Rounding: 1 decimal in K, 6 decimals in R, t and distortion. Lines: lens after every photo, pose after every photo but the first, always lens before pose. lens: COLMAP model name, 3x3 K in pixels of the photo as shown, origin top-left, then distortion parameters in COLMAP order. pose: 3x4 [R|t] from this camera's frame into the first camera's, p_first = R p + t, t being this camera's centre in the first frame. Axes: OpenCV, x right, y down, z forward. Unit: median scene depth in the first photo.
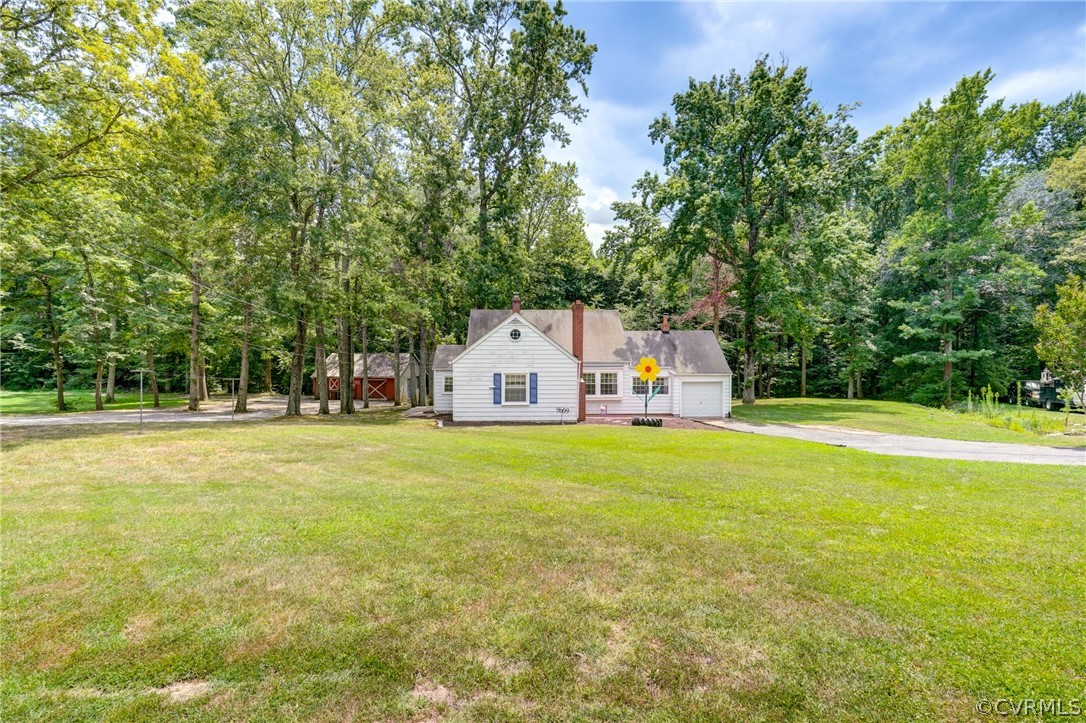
lens RADIAL K [[505.0, 0, 541.4], [0, 505.0, 346.7], [0, 0, 1]] dist [0.009556, 0.001697]
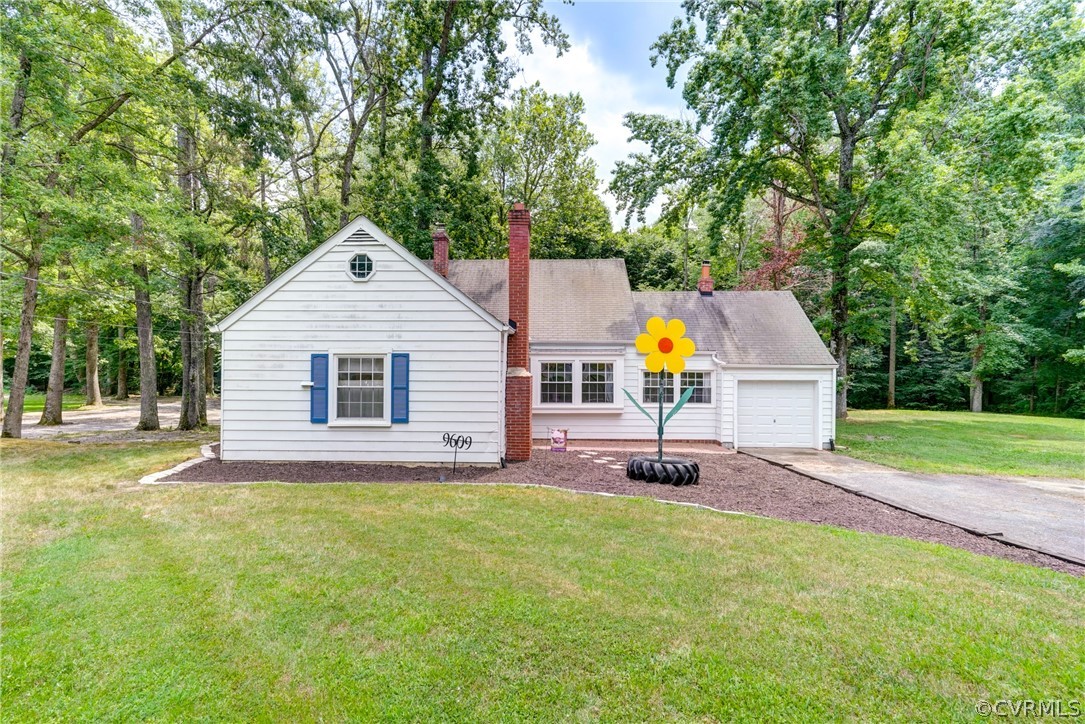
lens RADIAL K [[504.6, 0, 538.4], [0, 504.6, 357.5], [0, 0, 1]] dist [0.009556, 0.001697]
pose [[0.997214, 0.004506, -0.074463, 0.101355], [-0.003722, 0.999936, 0.010671, 0.037274], [0.074507, -0.010364, 0.997167, 0.423338]]
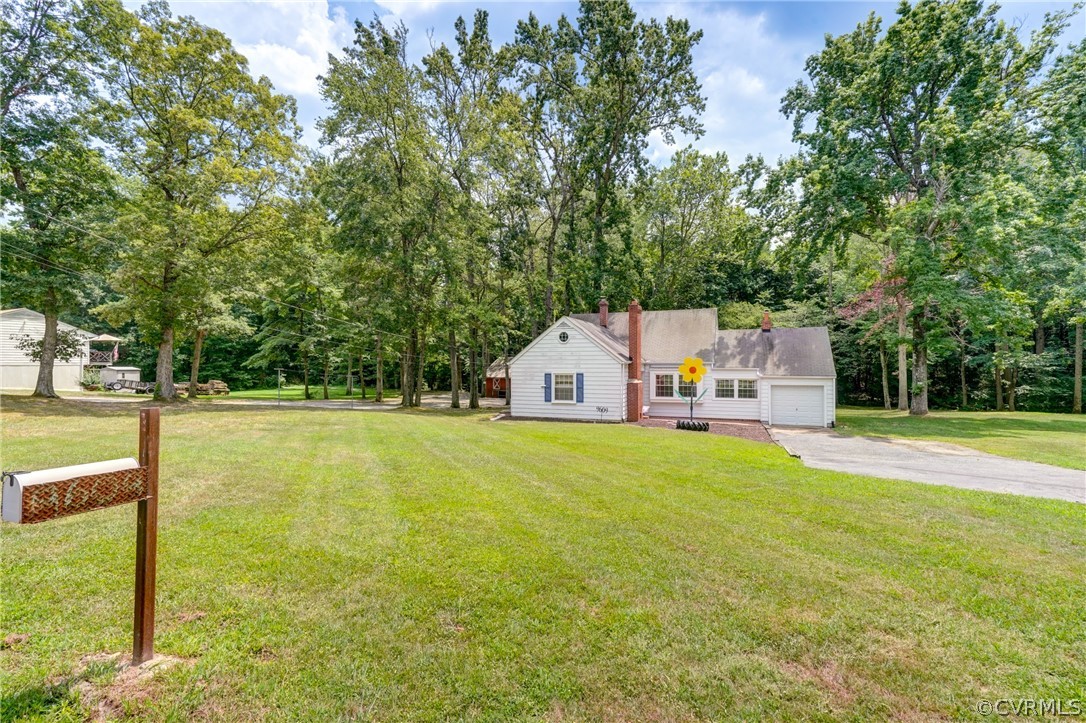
lens RADIAL K [[505.0, 0, 540.6], [0, 505.0, 351.4], [0, 0, 1]] dist [0.009556, 0.001697]
pose [[0.905032, -0.012760, -0.425151, 0.264929], [0.012668, 0.999915, -0.003044, 0.006427], [0.425154, -0.002631, 0.905117, 0.012301]]
